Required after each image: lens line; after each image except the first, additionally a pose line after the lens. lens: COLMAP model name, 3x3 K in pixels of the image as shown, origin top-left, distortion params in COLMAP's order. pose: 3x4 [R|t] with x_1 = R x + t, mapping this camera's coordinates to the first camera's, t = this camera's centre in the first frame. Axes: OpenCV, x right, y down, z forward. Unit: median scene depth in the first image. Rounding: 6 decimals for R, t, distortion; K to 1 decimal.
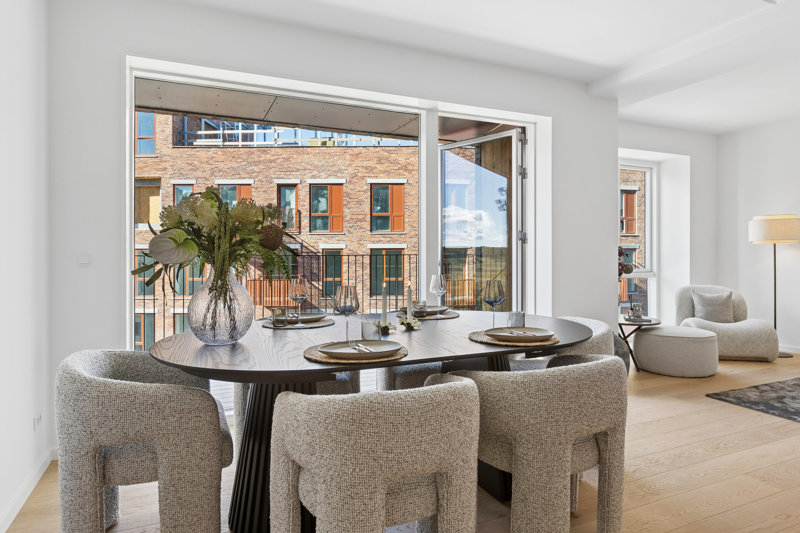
lens RADIAL K [[476.7, 0, 397.2], [0, 476.7, 255.2], [0, 0, 1]] dist [-0.003547, -0.000879]
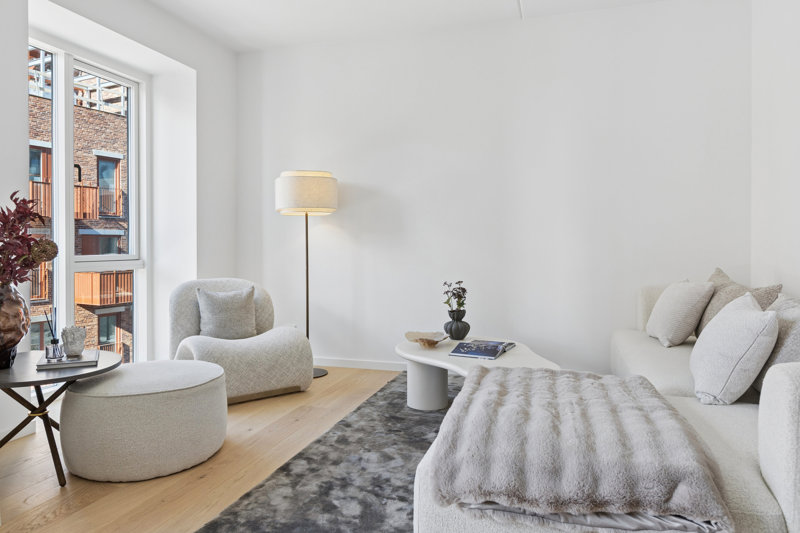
lens RADIAL K [[538.4, 0, 400.8], [0, 538.4, 243.3], [0, 0, 1]] dist [0.002295, 0.000670]
pose [[0.652518, -0.000274, 0.757773, 0.259539], [0.003956, 0.999988, -0.003045, 0.019501], [-0.757763, 0.004985, 0.652511, 0.345287]]
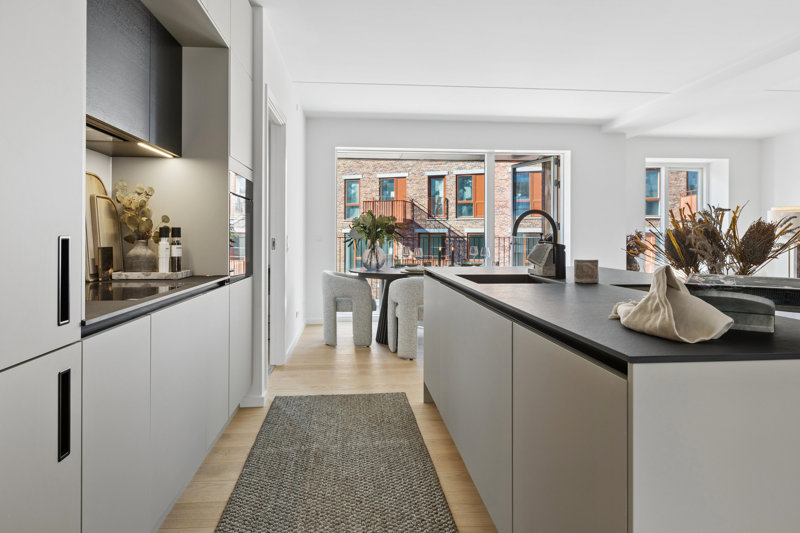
lens RADIAL K [[476.7, 0, 397.2], [0, 476.7, 255.2], [0, 0, 1]] dist [-0.003547, -0.000879]
pose [[0.947725, 0.014422, -0.318761, 0.192269], [-0.003701, 0.999408, 0.034212, 0.004902], [0.319066, -0.031244, 0.947217, -0.468366]]
